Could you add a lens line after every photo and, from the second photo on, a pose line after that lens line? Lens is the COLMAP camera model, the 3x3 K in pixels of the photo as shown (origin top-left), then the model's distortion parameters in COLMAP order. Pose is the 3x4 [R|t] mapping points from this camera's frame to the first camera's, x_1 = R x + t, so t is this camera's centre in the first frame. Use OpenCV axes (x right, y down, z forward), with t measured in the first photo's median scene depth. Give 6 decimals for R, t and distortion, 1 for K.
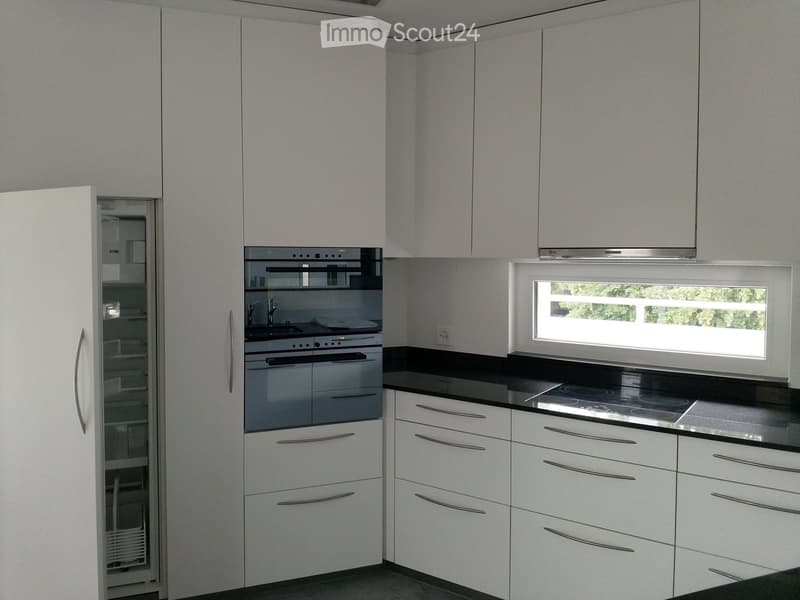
lens RADIAL K [[637.0, 0, 400.0], [0, 637.0, 300.0], [0, 0, 1]] dist [0.135635, -0.176487]
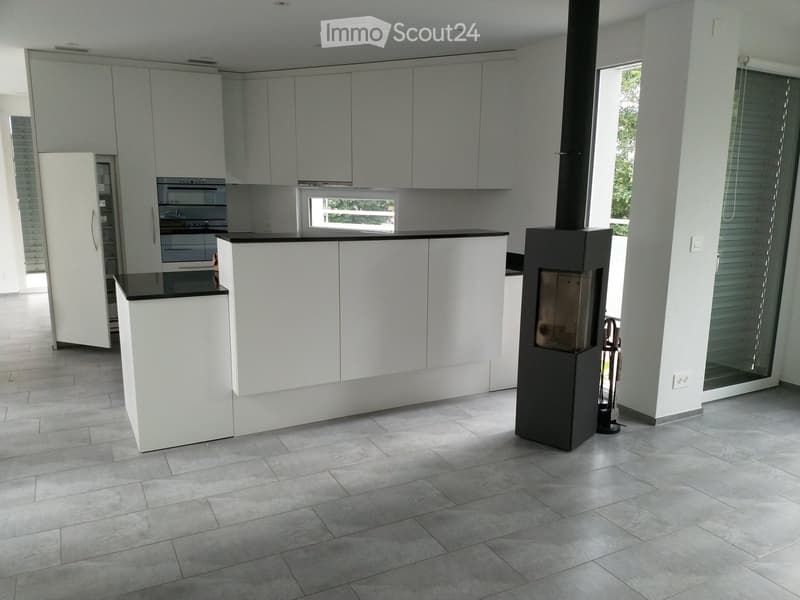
lens RADIAL K [[637.0, 0, 400.0], [0, 637.0, 300.0], [0, 0, 1]] dist [0.135635, -0.176487]
pose [[0.993176, -0.012653, 0.115939, 0.311370], [0.000797, 0.994810, 0.101747, 0.105484], [-0.116625, -0.100960, 0.988031, -1.301048]]
